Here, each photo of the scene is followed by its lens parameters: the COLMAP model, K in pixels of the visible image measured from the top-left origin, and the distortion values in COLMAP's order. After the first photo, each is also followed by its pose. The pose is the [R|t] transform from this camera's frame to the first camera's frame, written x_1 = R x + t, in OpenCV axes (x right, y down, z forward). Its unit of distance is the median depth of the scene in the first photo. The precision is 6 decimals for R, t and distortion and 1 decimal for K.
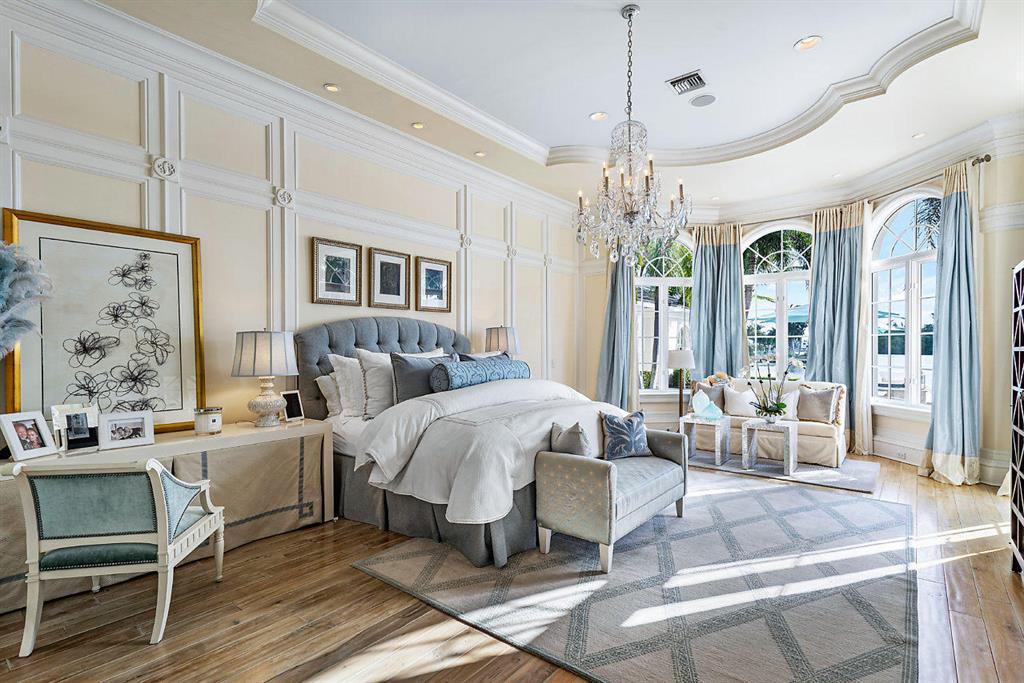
lens RADIAL K [[494.8, 0, 511.4], [0, 494.8, 347.8], [0, 0, 1]] dist [0.000506, 0.000053]
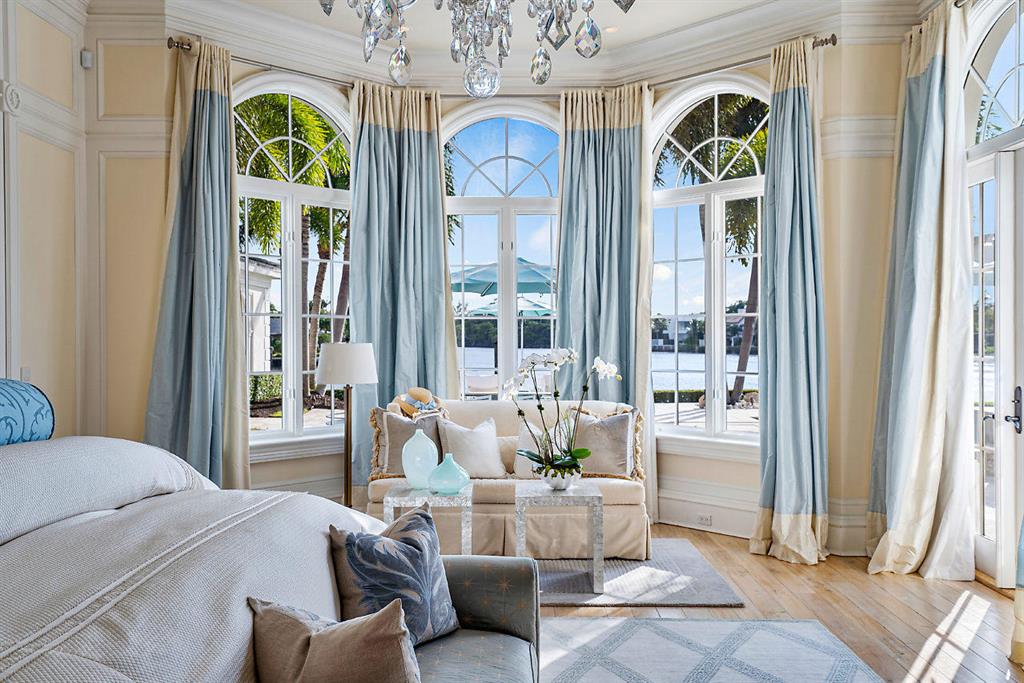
lens RADIAL K [[908.5, 0, 512.8], [0, 908.5, 339.4], [0, 0, 1]] dist [0.057936, -0.004916]
pose [[0.777155, -0.000535, 0.629309, -0.090321], [-0.002335, 0.999990, 0.003734, -0.003294], [-0.629305, -0.004371, 0.777146, 0.320067]]
